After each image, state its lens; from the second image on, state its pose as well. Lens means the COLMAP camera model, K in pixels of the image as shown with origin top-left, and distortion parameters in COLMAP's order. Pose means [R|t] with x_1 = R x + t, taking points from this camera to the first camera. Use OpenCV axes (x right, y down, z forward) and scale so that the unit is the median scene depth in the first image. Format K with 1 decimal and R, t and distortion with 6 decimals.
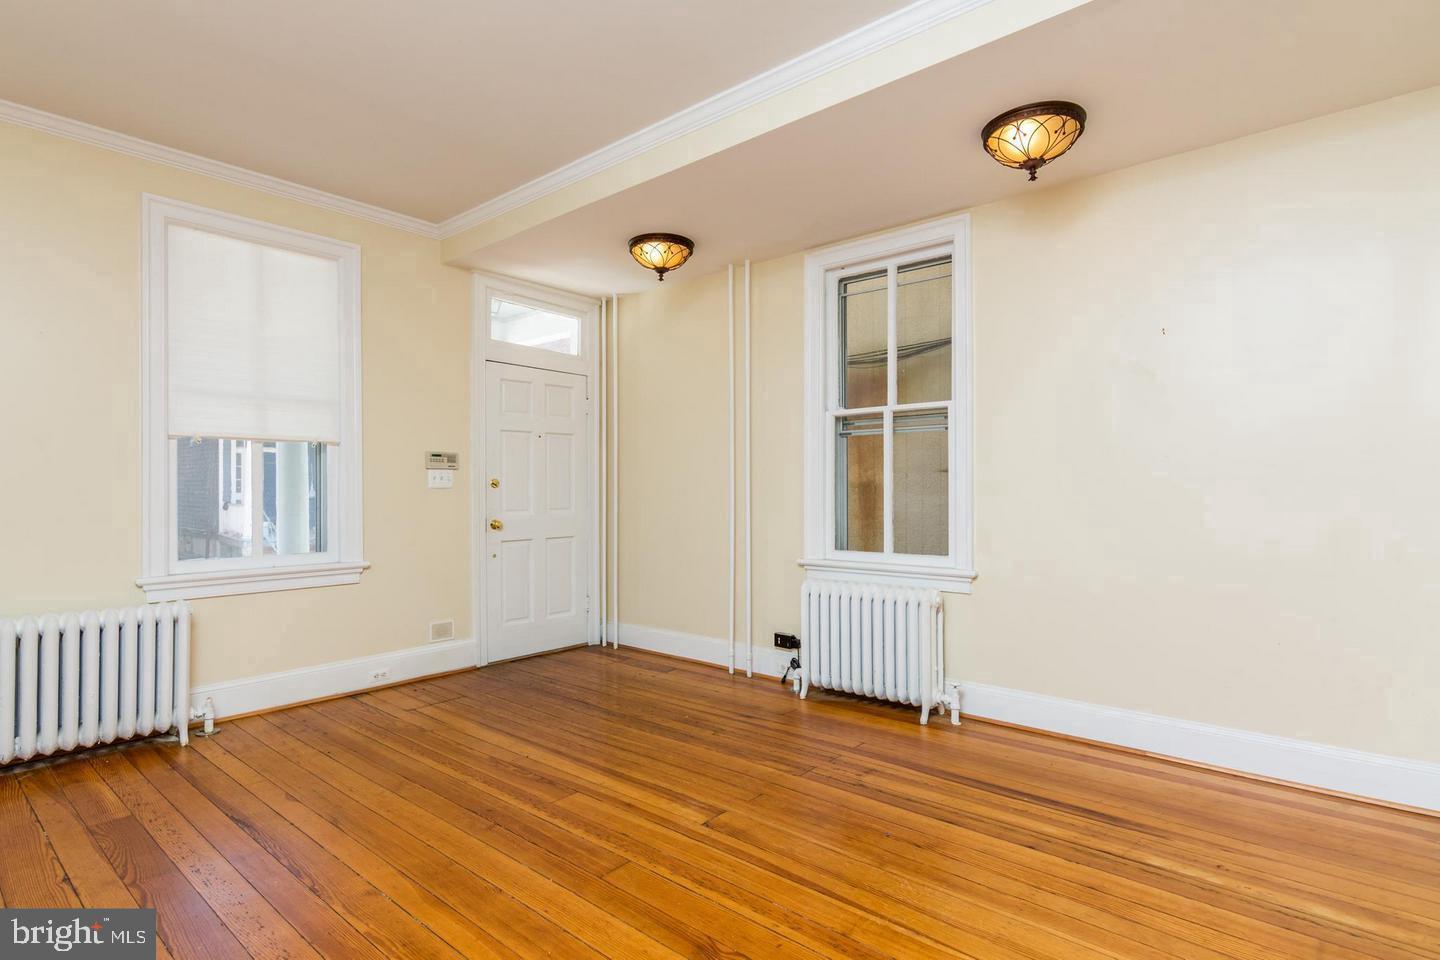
lens RADIAL K [[702.7, 0, 724.2], [0, 702.7, 487.6], [0, 0, 1]] dist [-0.000734, 0.000197]
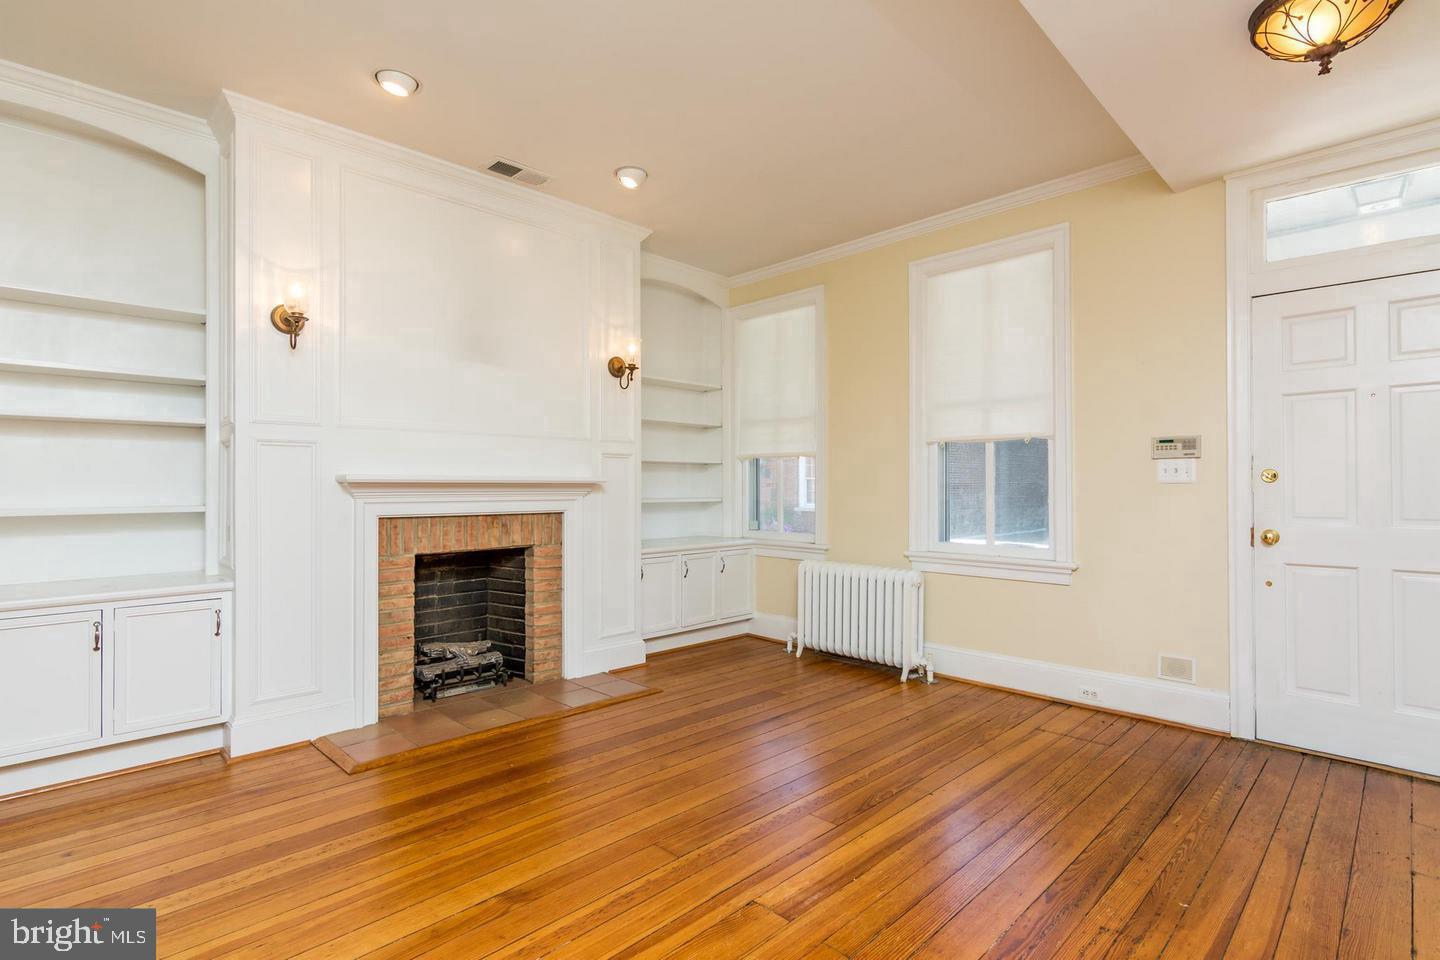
lens RADIAL K [[729.1, 0, 713.2], [0, 729.1, 481.9], [0, 0, 1]] dist [0.008560, 0.000422]
pose [[-0.088274, -0.002544, -0.996093, 0.534262], [0.003072, 0.999991, -0.002827, 0.000147], [0.996091, -0.003309, -0.088265, 0.678419]]
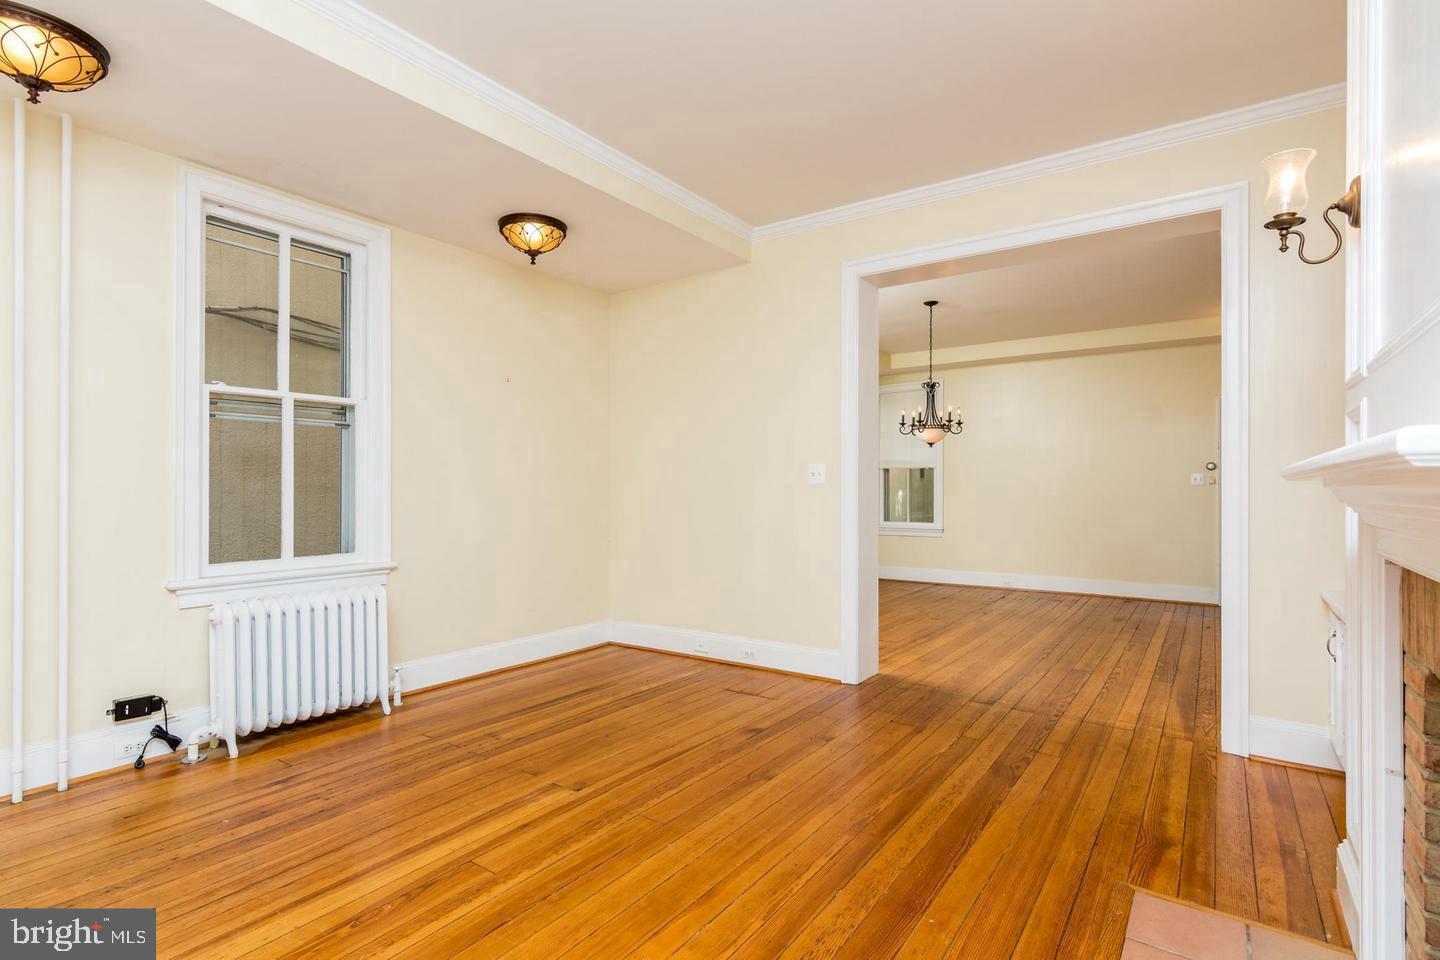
lens RADIAL K [[729.1, 0, 713.2], [0, 729.1, 481.9], [0, 0, 1]] dist [0.008560, 0.000422]
pose [[-0.079290, 0.008165, 0.996818, -0.785187], [-0.004360, 0.999954, -0.008538, 0.002527], [-0.996842, -0.005023, -0.079251, 0.579549]]
